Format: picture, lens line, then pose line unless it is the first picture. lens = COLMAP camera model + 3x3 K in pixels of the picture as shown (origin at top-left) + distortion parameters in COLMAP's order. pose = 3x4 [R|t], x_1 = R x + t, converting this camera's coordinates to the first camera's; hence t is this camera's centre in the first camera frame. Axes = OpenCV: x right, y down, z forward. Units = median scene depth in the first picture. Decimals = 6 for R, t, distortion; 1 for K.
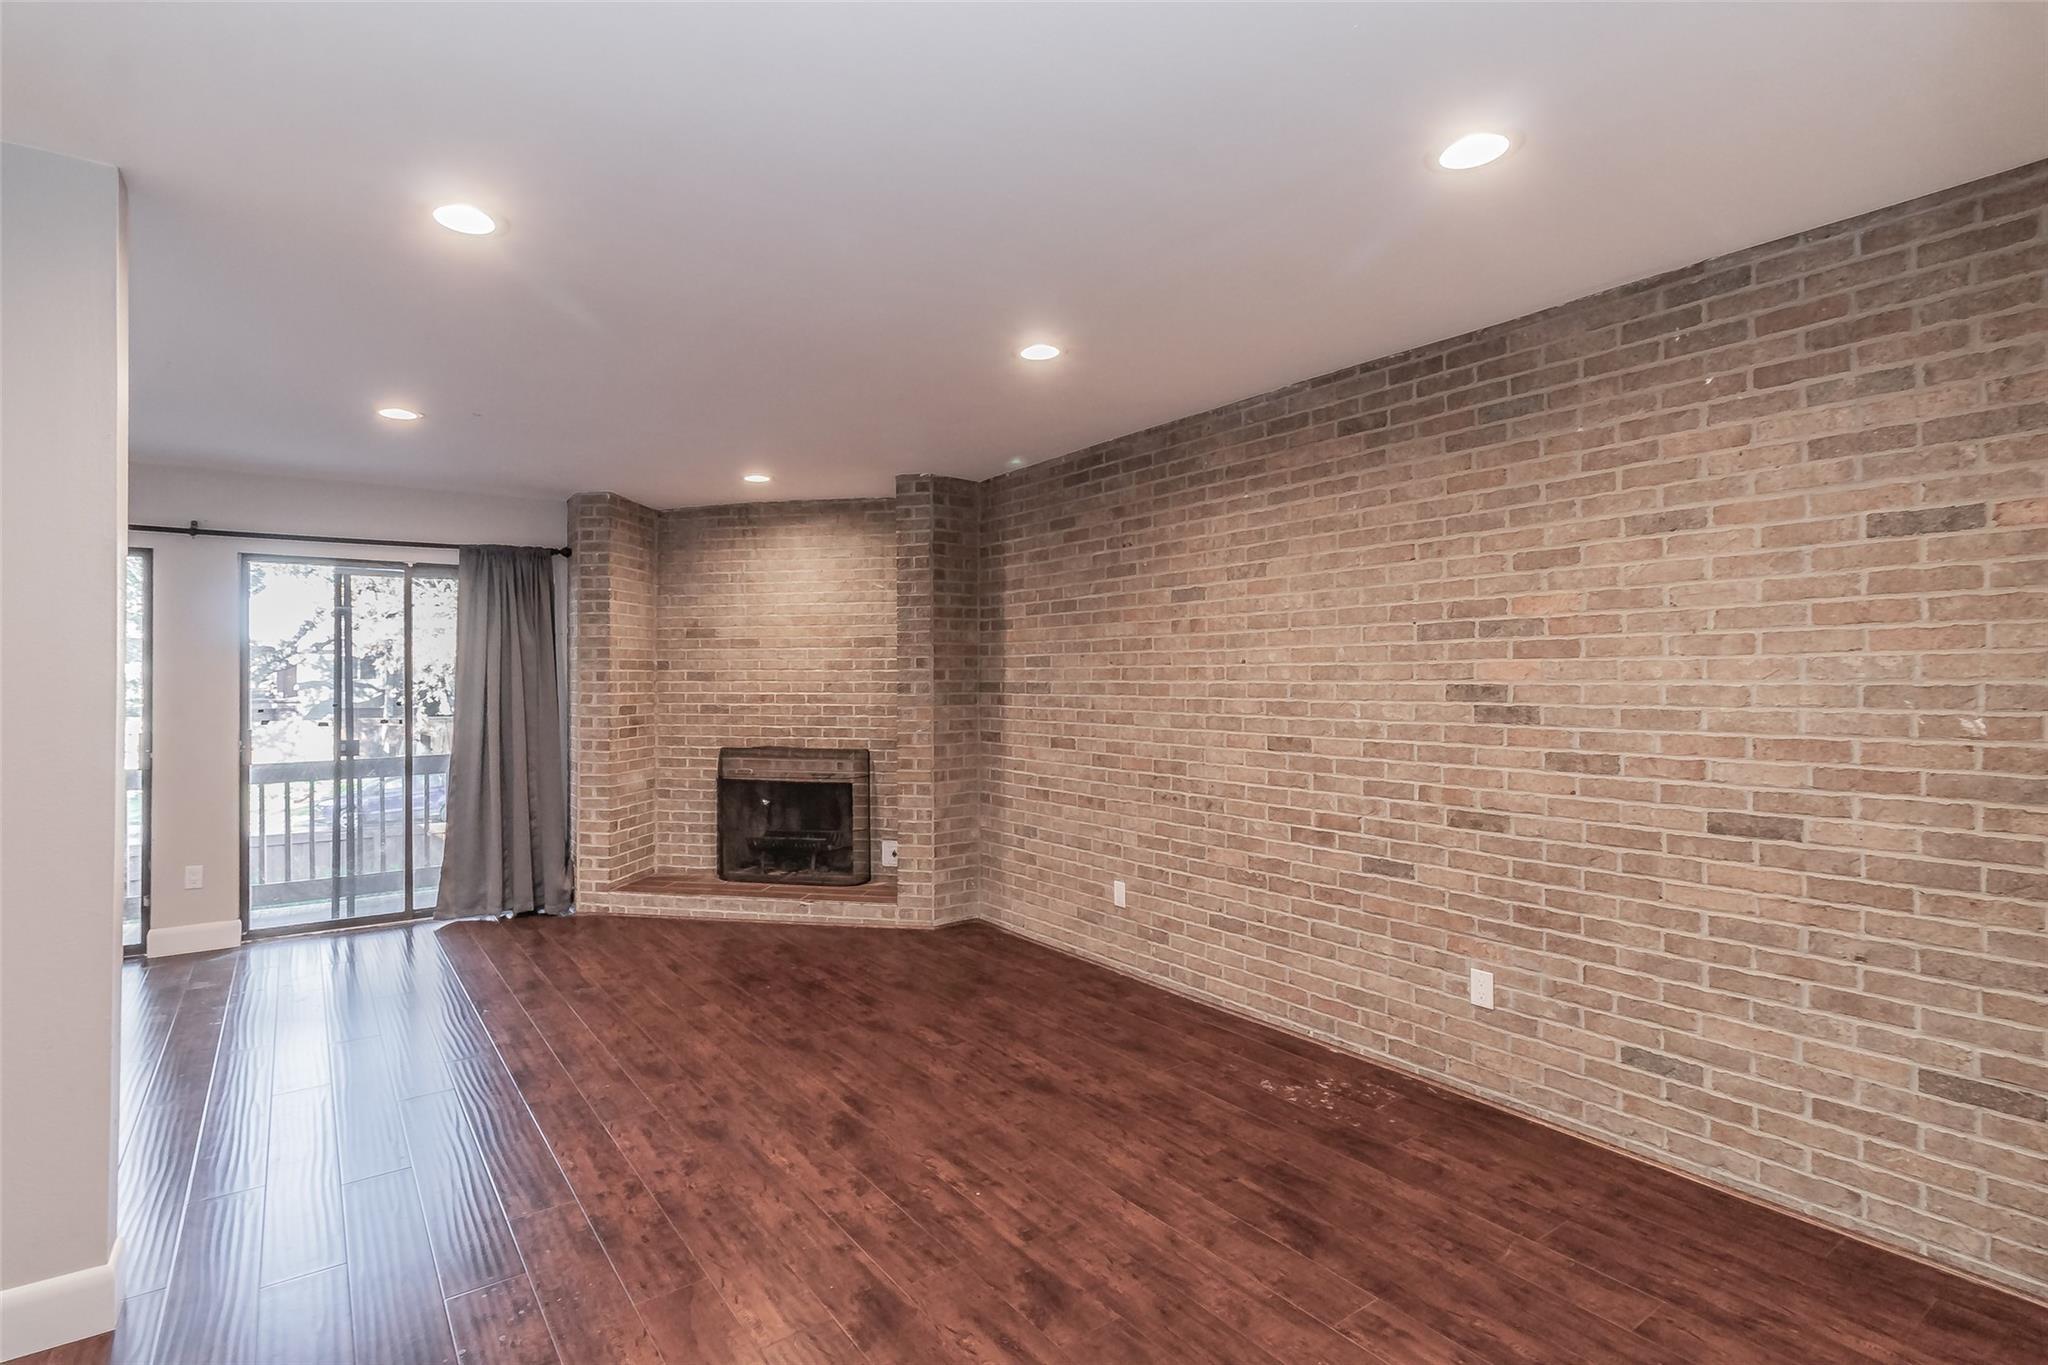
lens RADIAL K [[1008.0, 0, 1024.0], [0, 1008.0, 682.5], [0, 0, 1]] dist [0.000160, 0.000358]
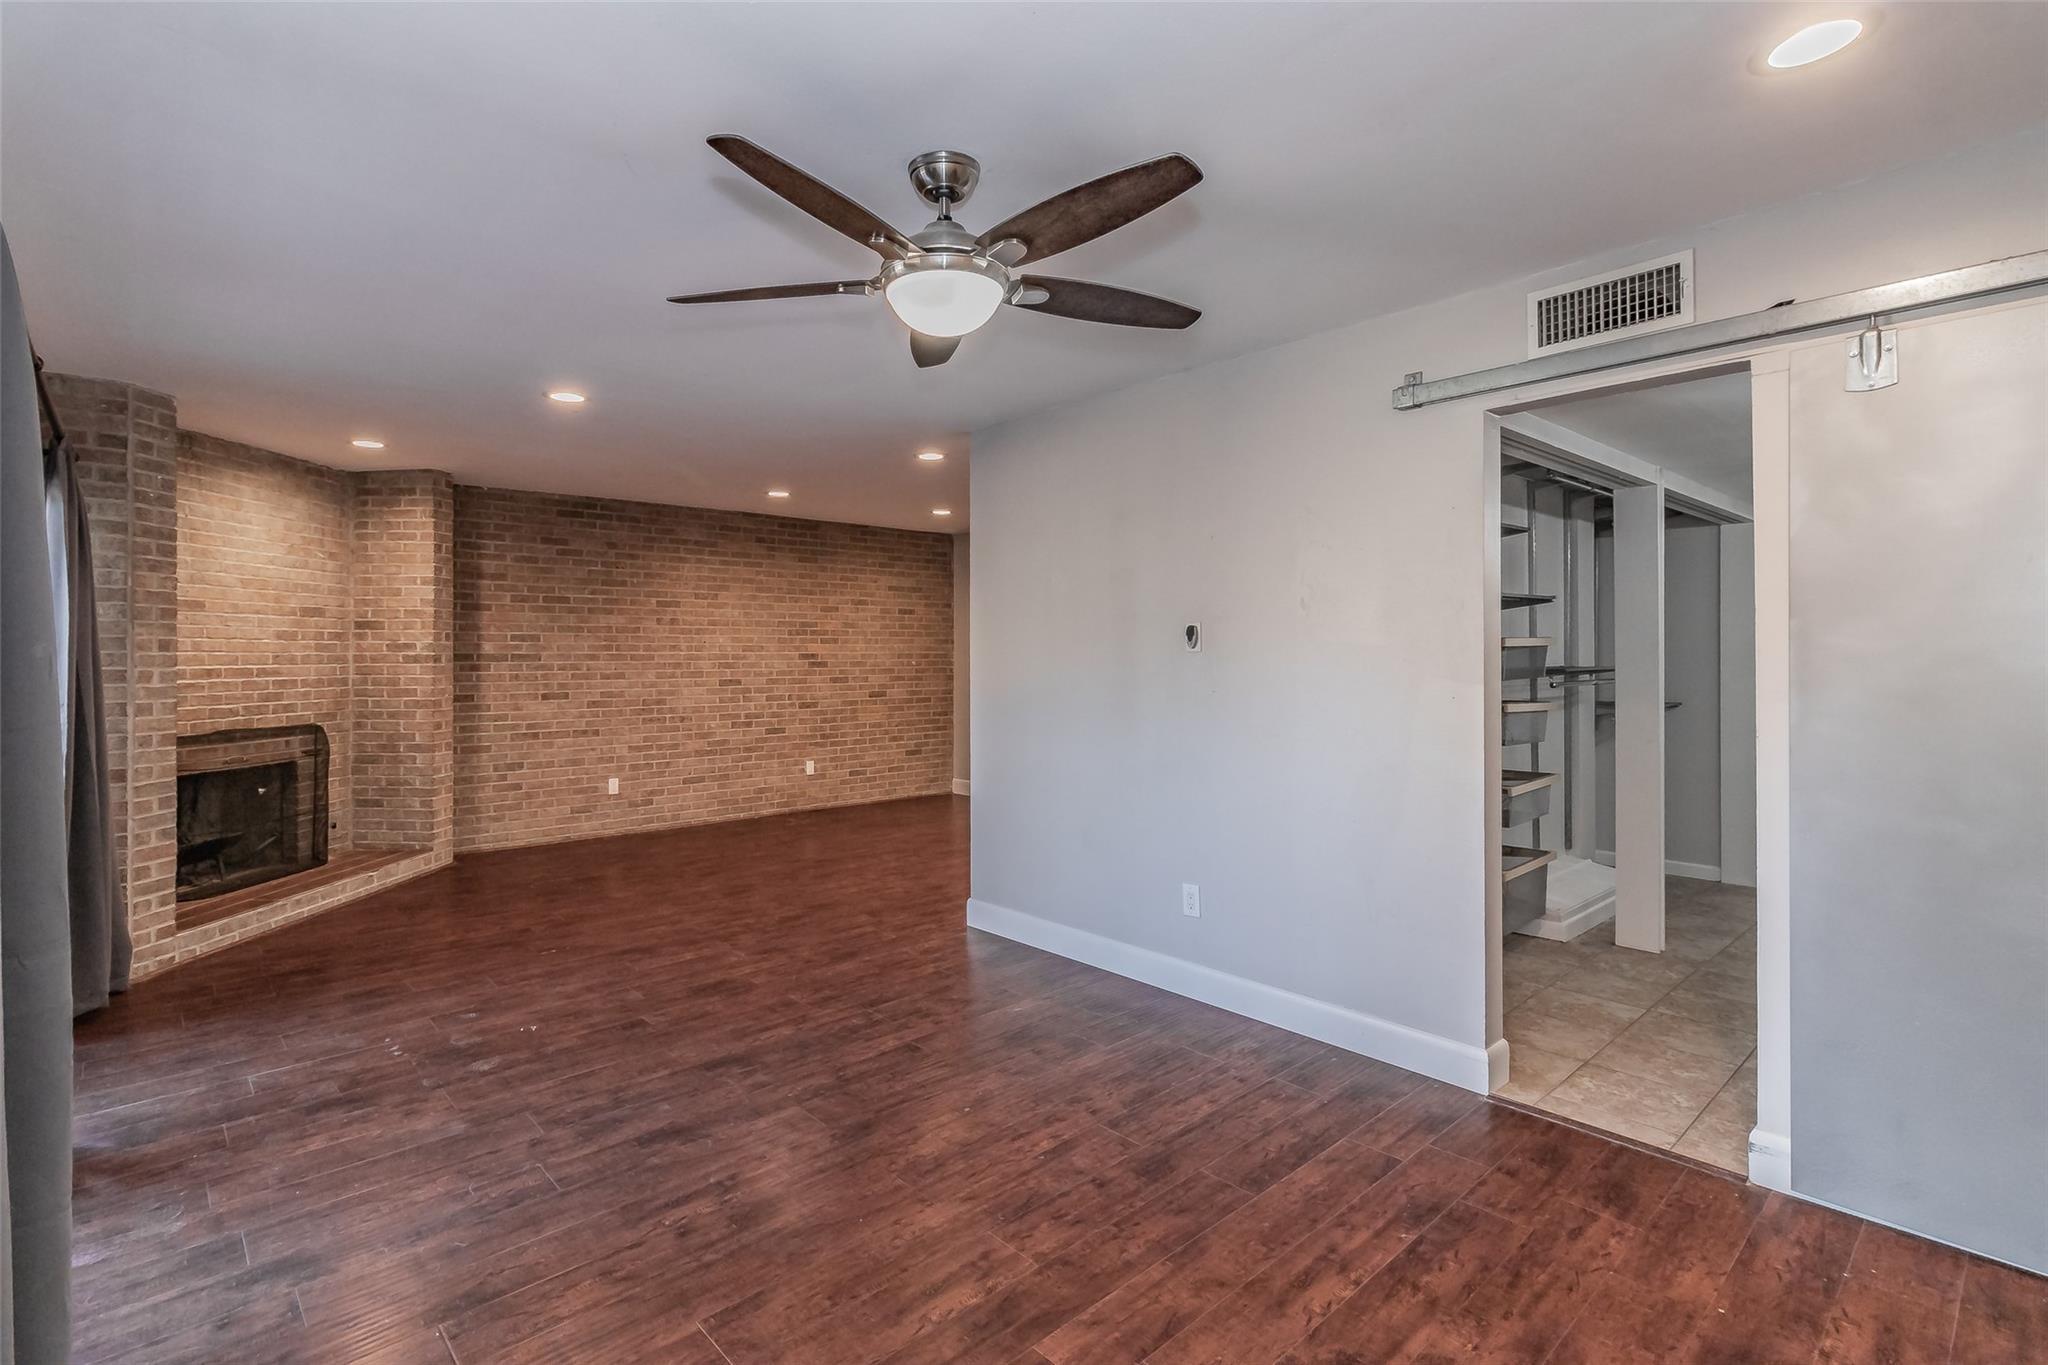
lens RADIAL K [[1008.0, 0, 1024.0], [0, 1008.0, 682.5], [0, 0, 1]] dist [0.000160, 0.000358]
pose [[-0.184964, -0.027799, 0.982352, -1.770007], [0.003957, 0.999571, 0.029031, 0.002973], [-0.982737, 0.009257, -0.184774, 0.734878]]
